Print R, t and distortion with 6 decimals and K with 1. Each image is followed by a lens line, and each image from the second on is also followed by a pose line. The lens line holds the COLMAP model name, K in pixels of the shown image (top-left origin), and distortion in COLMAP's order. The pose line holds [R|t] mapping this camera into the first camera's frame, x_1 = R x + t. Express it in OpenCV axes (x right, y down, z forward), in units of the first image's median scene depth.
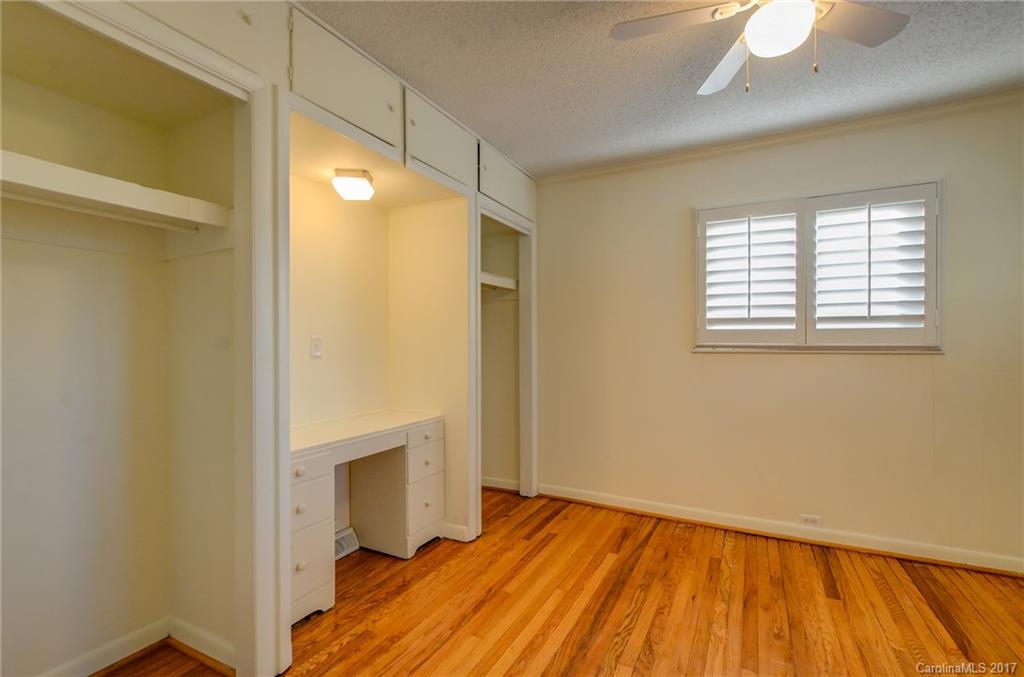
lens RADIAL K [[457.9, 0, 504.9], [0, 457.9, 344.2], [0, 0, 1]] dist [-0.015573, 0.004740]
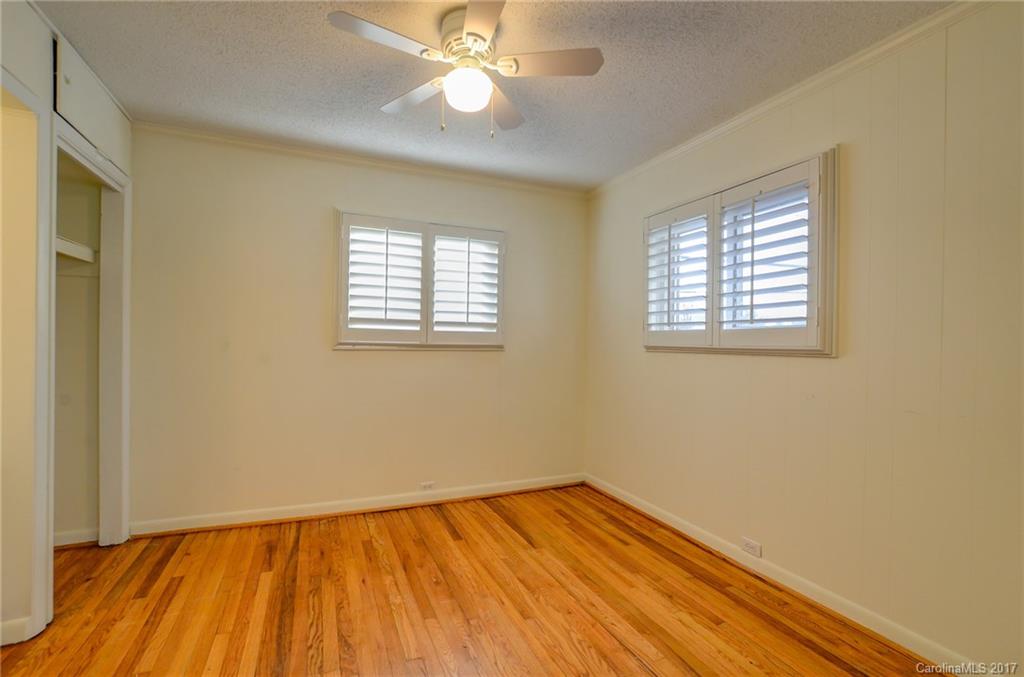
lens RADIAL K [[457.9, 0, 504.9], [0, 457.9, 344.2], [0, 0, 1]] dist [-0.015573, 0.004740]
pose [[0.630195, 0.007363, 0.776402, -0.165863], [-0.012508, 0.999922, 0.000670, 0.000119], [-0.776336, -0.010133, 0.630237, 0.066400]]
